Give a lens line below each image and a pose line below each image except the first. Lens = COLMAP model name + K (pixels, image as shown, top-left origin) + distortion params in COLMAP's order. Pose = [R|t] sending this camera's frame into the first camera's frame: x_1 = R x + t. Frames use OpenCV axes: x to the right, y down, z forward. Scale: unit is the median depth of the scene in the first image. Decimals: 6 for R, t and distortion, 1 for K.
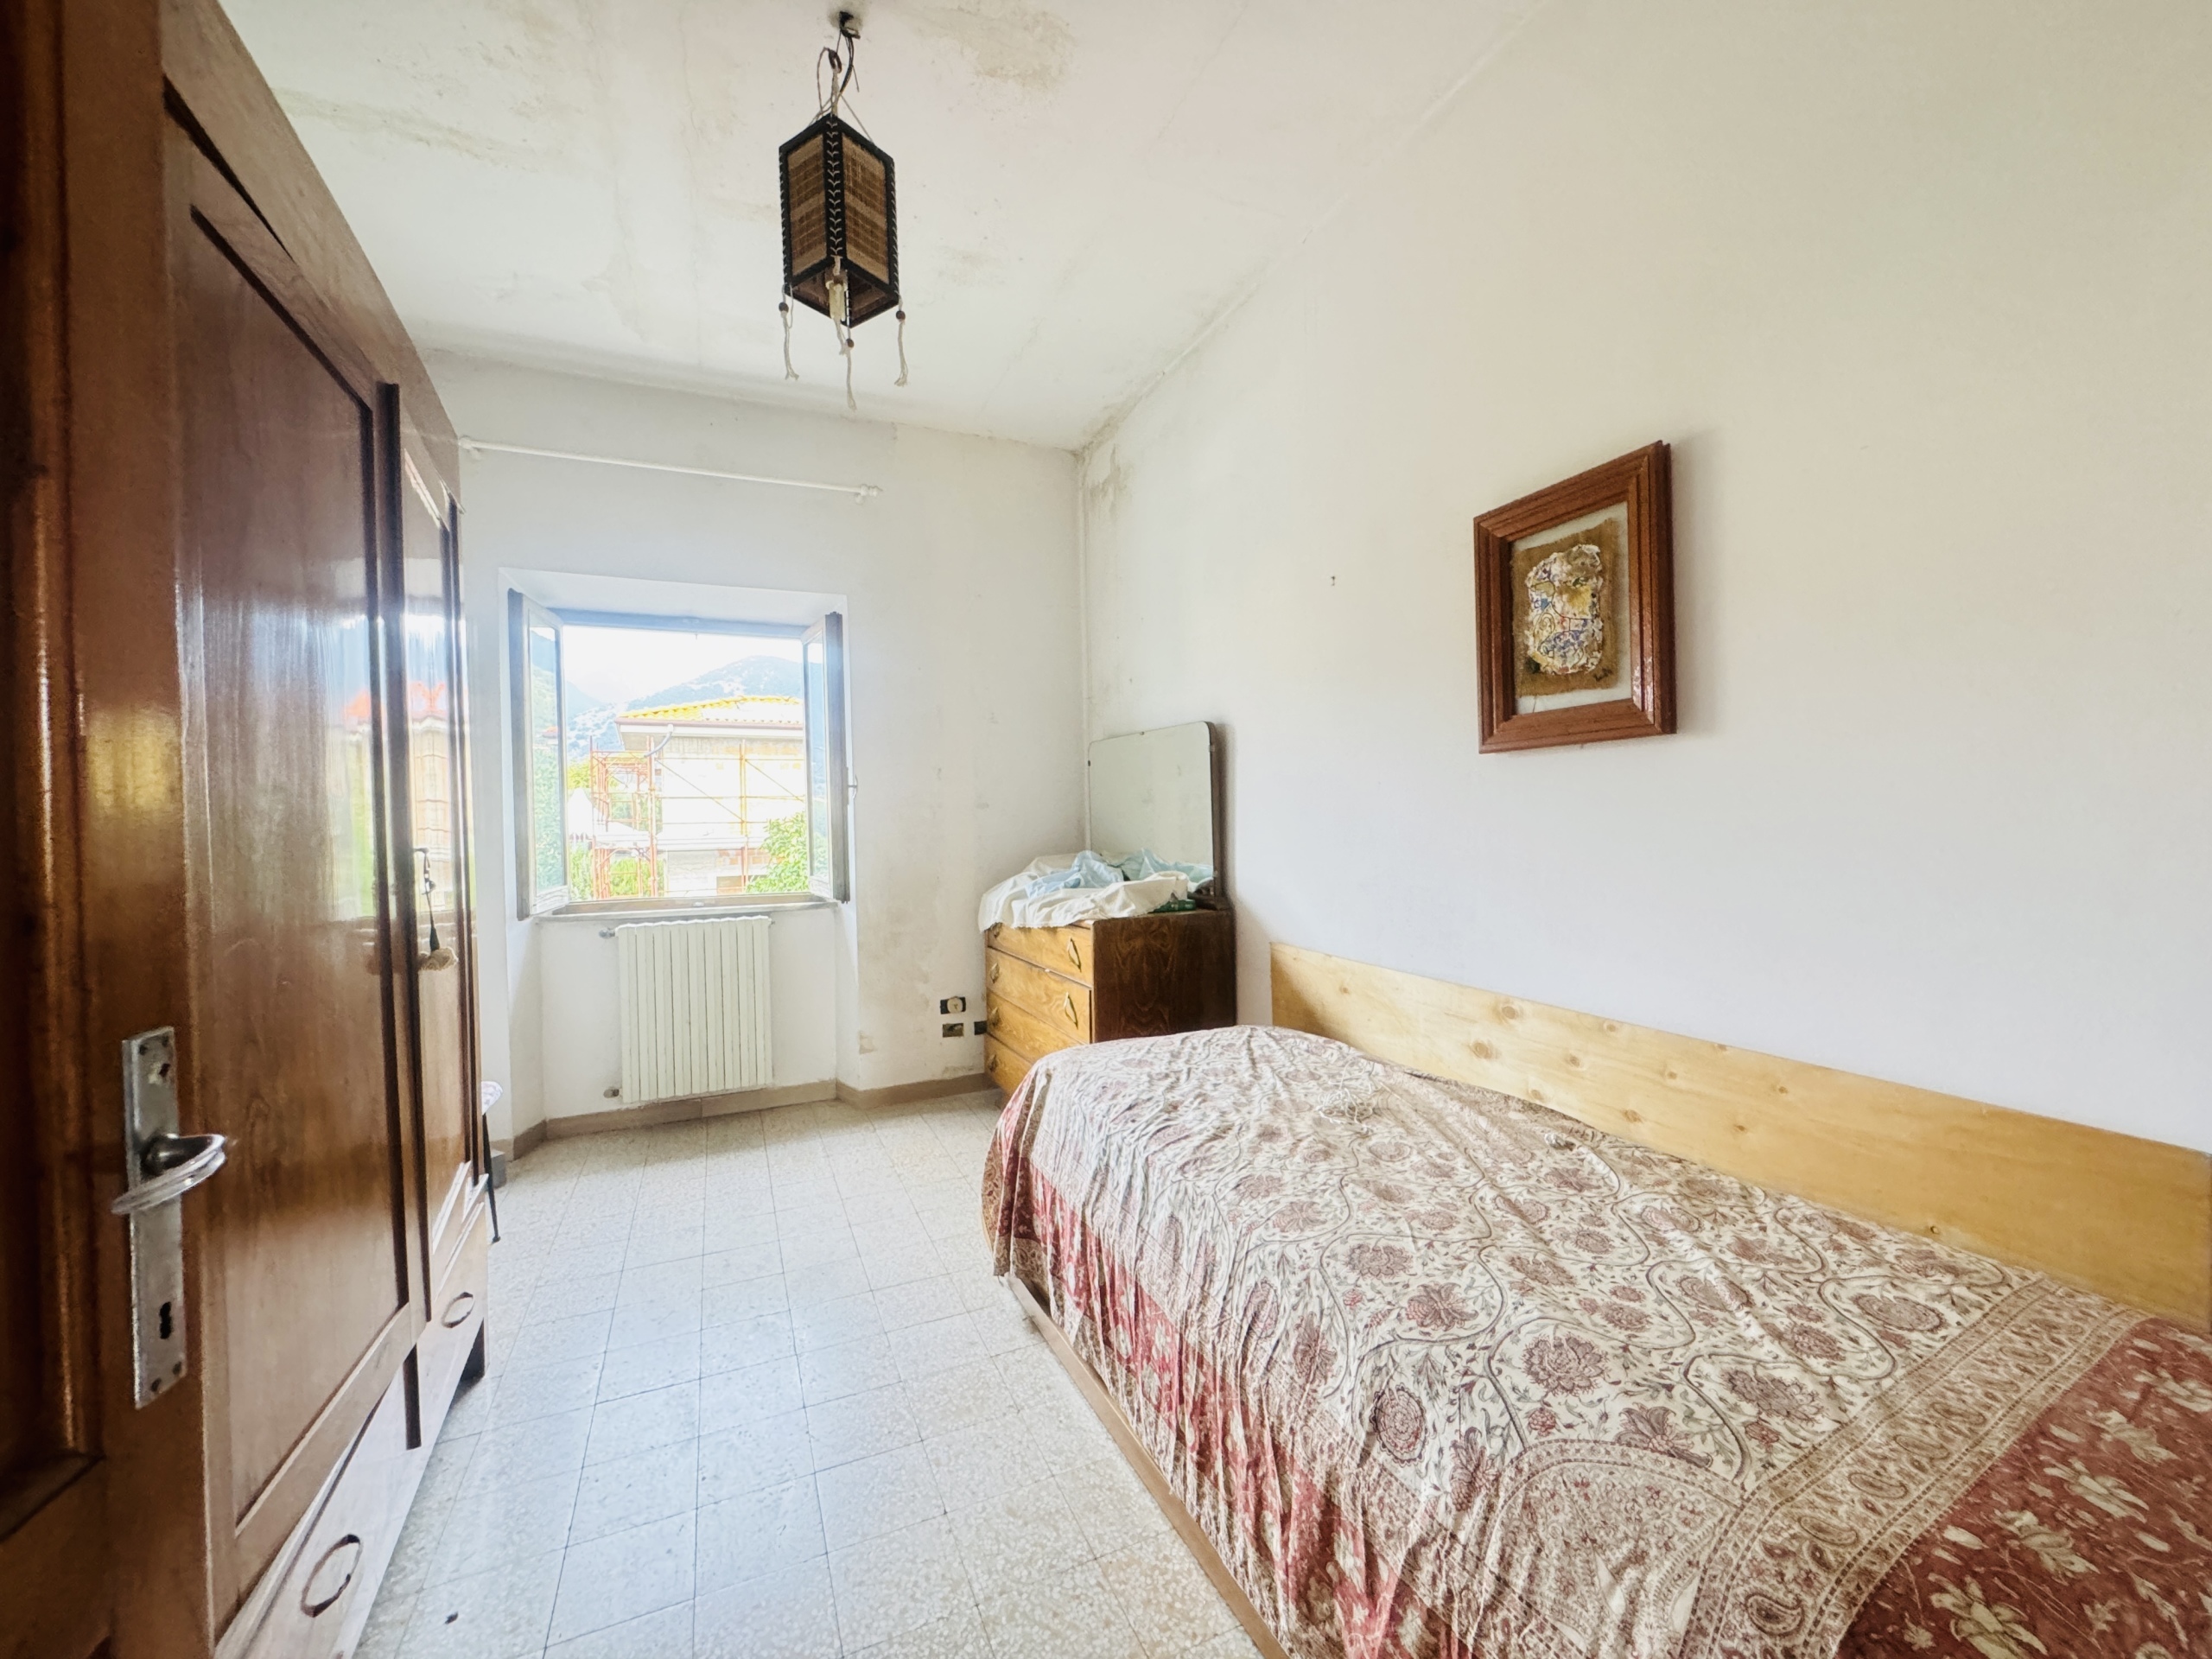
lens RADIAL K [[886.4, 0, 1104.7], [0, 886.4, 826.7], [0, 0, 1]] dist [-0.002987, 0.000546]
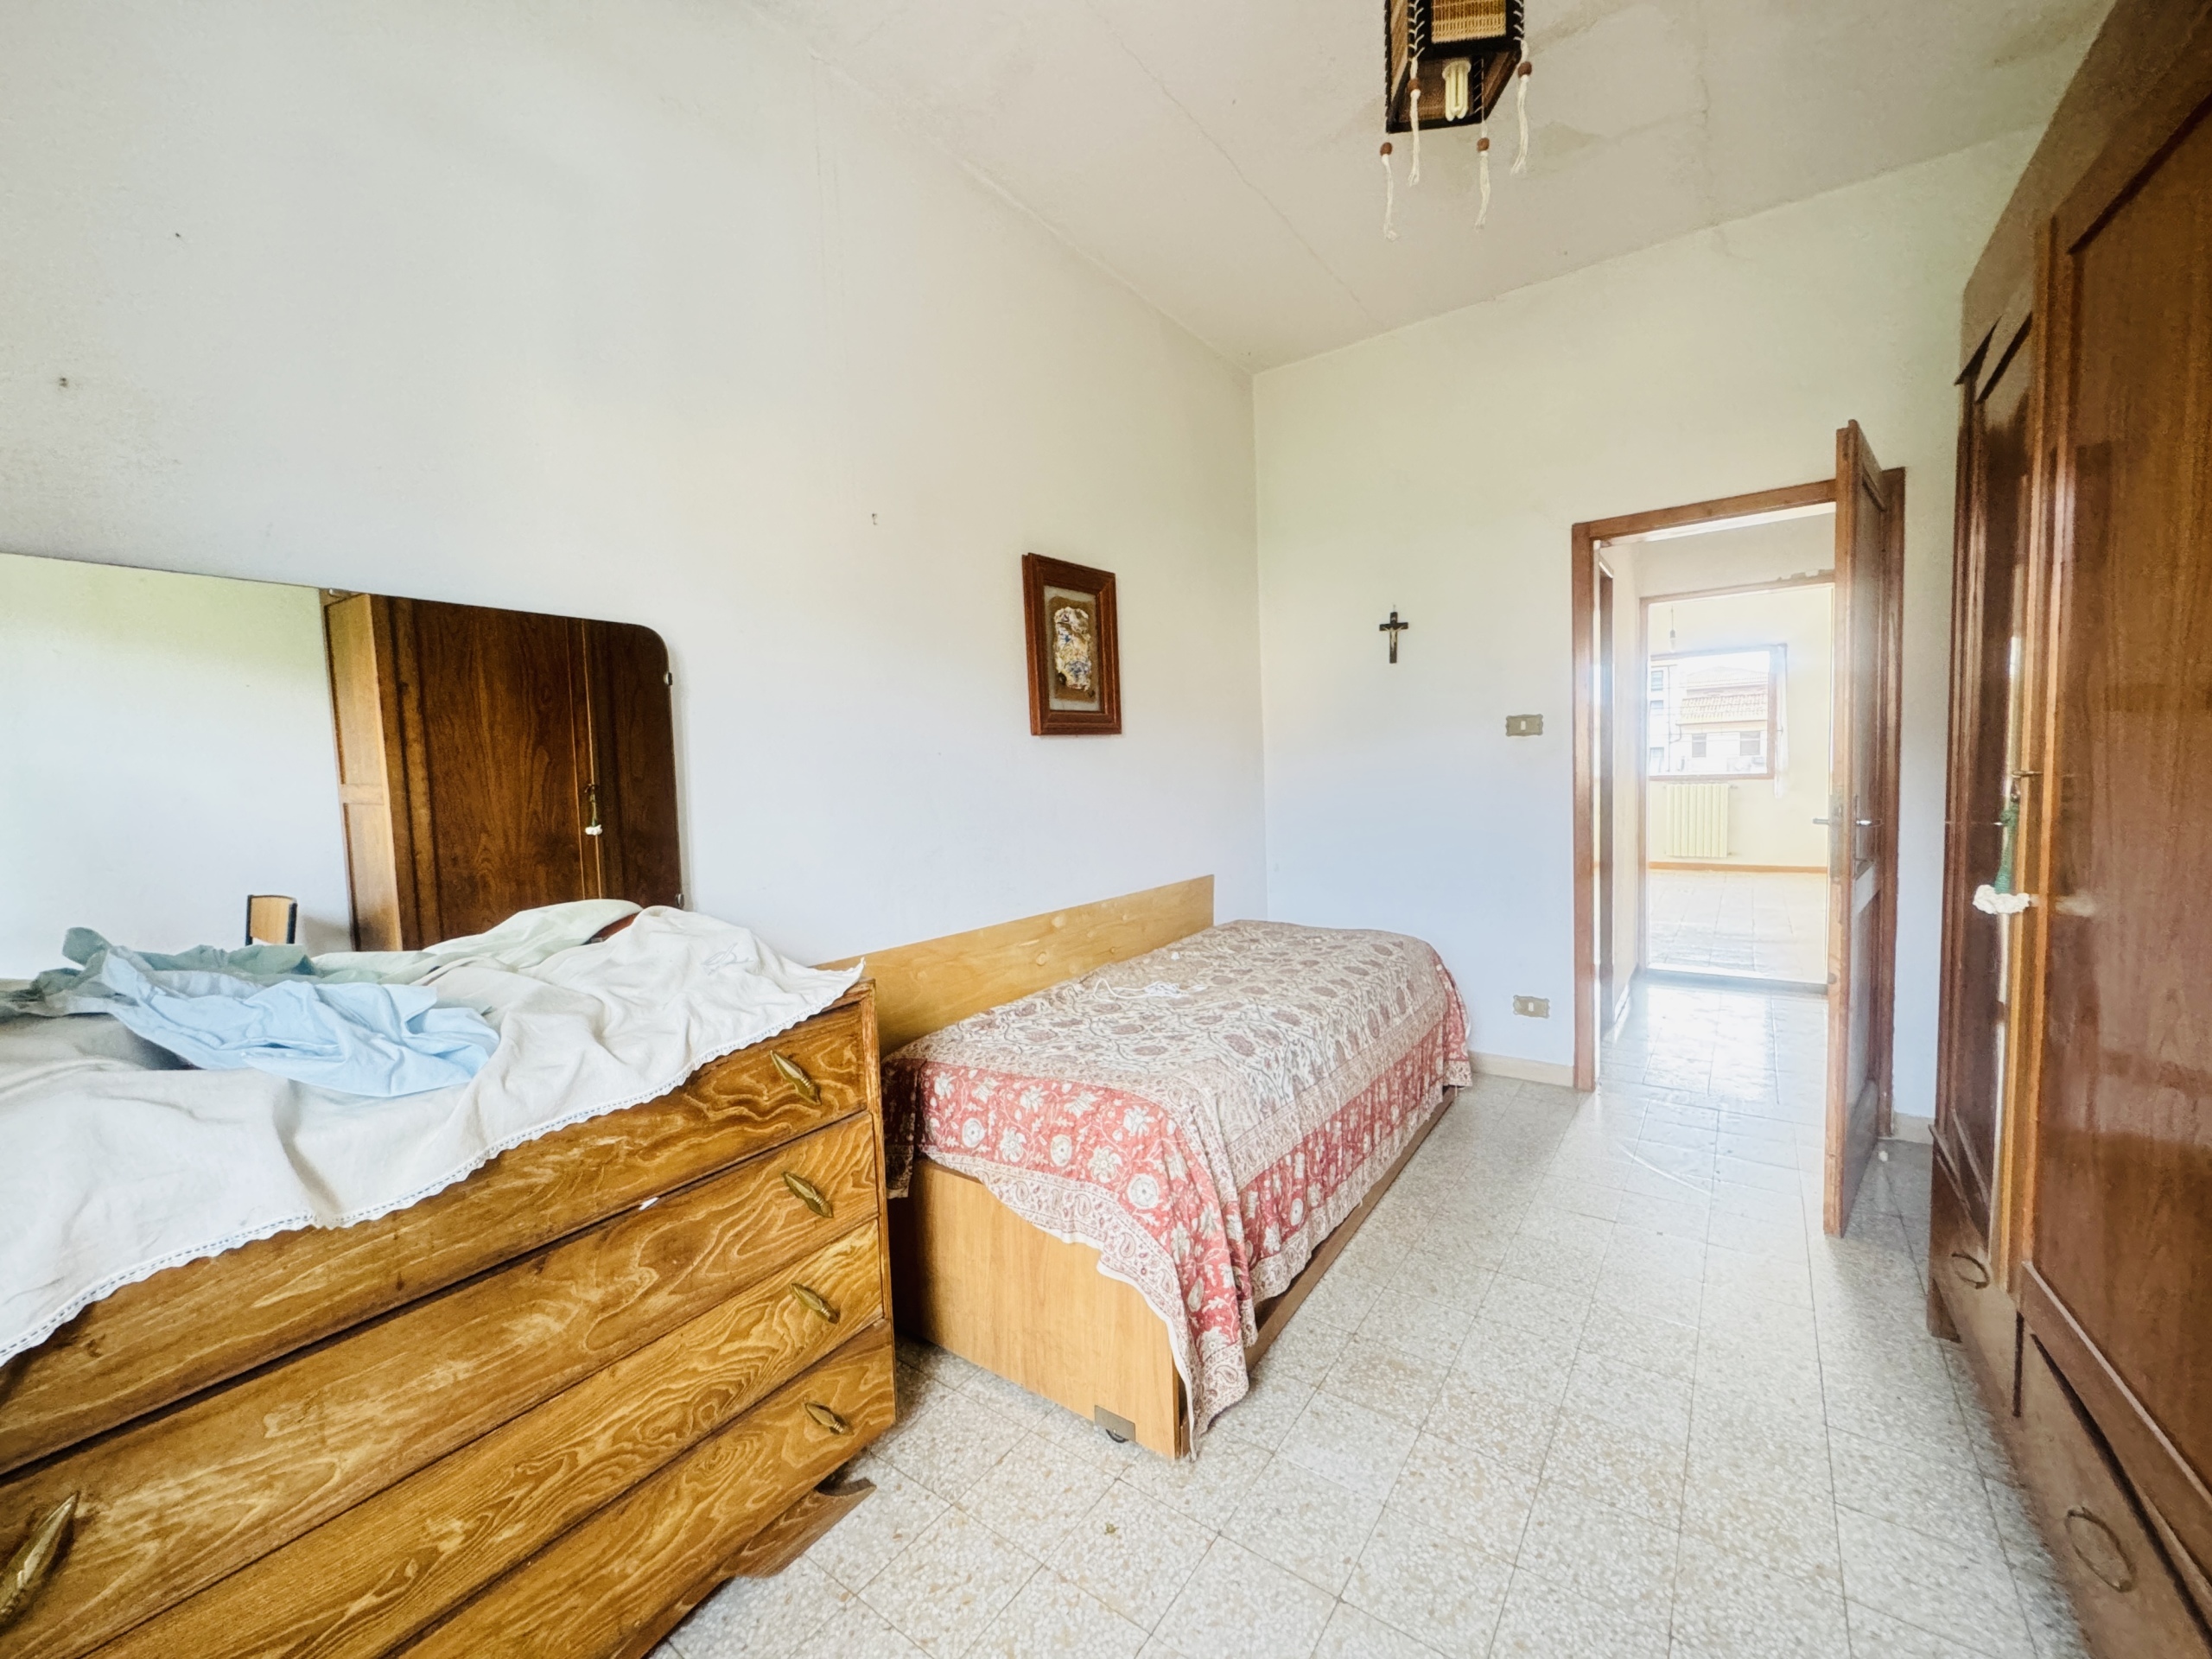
lens RADIAL K [[886.4, 0, 1104.7], [0, 886.4, 826.7], [0, 0, 1]] dist [-0.002987, 0.000546]
pose [[-0.493462, -0.022671, 0.869472, -0.842521], [0.060551, 0.996339, 0.060344, -0.021818], [-0.867657, 0.082424, -0.490283, 1.704705]]
